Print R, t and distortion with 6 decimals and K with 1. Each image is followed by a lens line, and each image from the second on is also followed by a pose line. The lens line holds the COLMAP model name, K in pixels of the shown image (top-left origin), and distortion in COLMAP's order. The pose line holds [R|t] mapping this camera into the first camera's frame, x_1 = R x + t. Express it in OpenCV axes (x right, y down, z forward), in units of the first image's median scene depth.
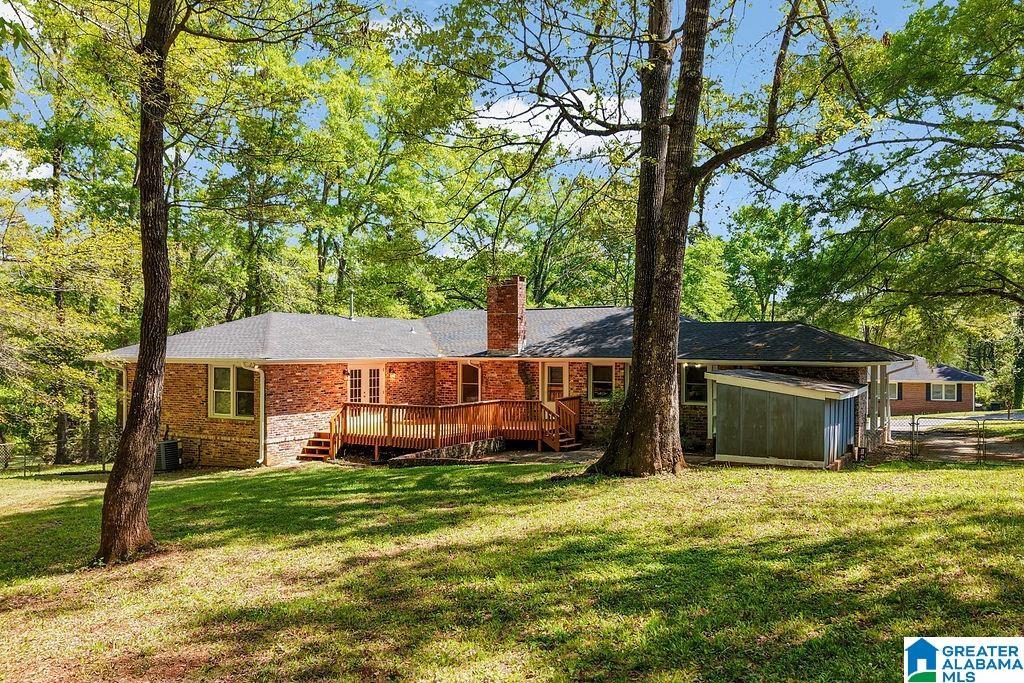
lens RADIAL K [[818.8, 0, 548.0], [0, 818.8, 348.1], [0, 0, 1]] dist [0.057550, -0.083171]
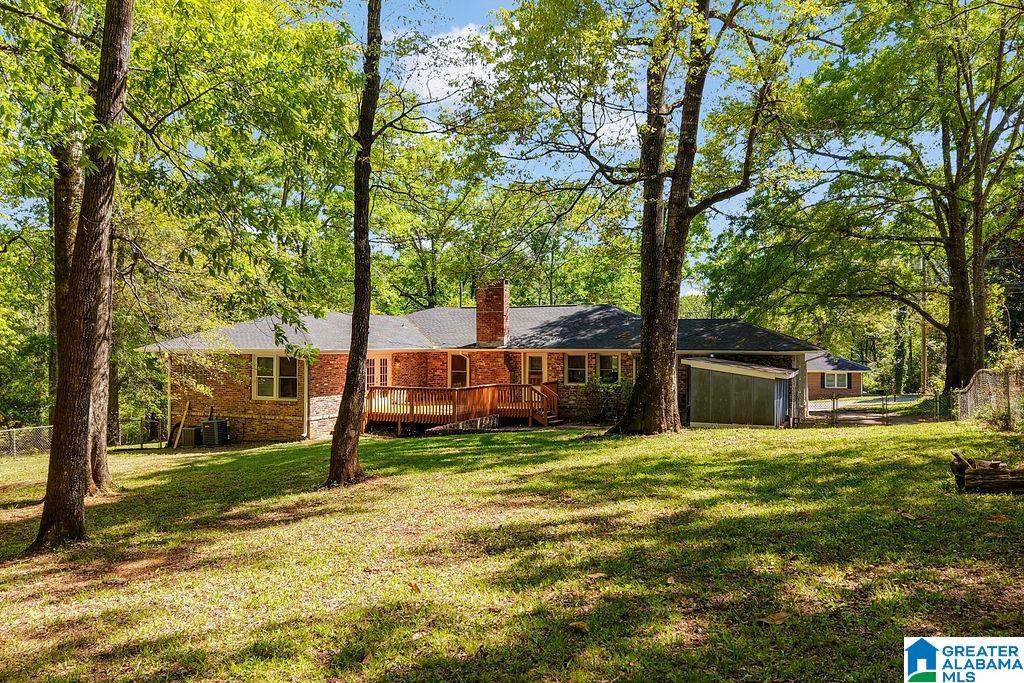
lens RADIAL K [[818.8, 0, 518.1], [0, 818.8, 336.8], [0, 0, 1]] dist [0.057550, -0.083171]
pose [[0.995855, 0.000311, 0.090958, -0.130113], [0.000255, 0.999981, -0.006216, 0.001667], [-0.090958, 0.006214, 0.995835, -0.187762]]
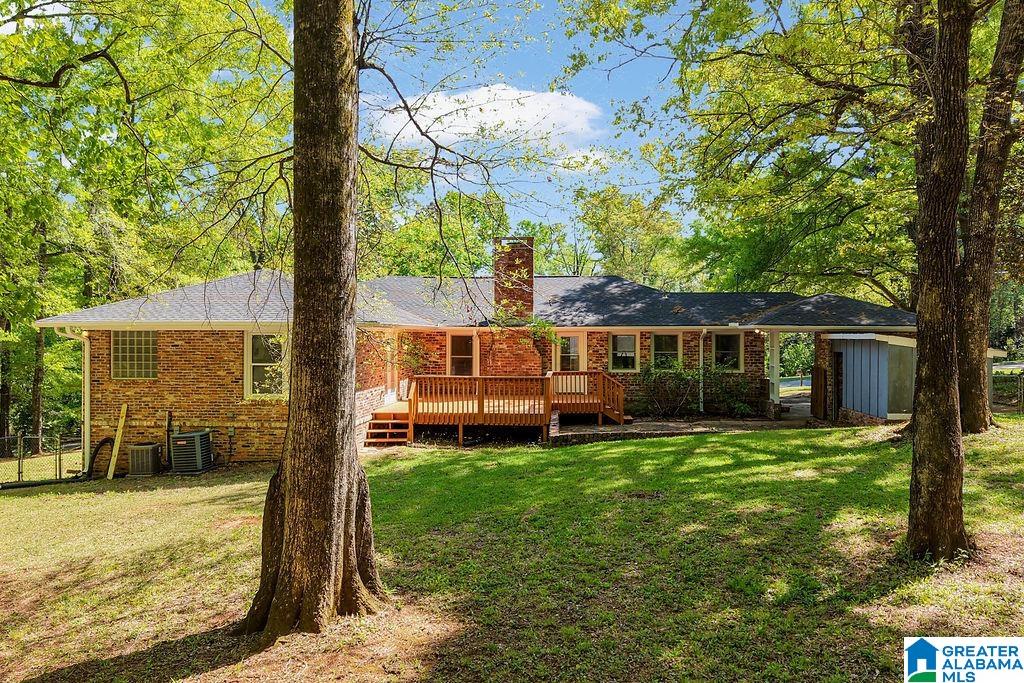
lens RADIAL K [[818.8, 0, 507.1], [0, 818.8, 342.4], [0, 0, 1]] dist [0.057550, -0.083171]
pose [[0.915495, -0.004285, 0.402307, -0.458637], [0.000713, 0.999959, 0.009030, 0.021422], [-0.402330, -0.007980, 0.915460, 0.171858]]
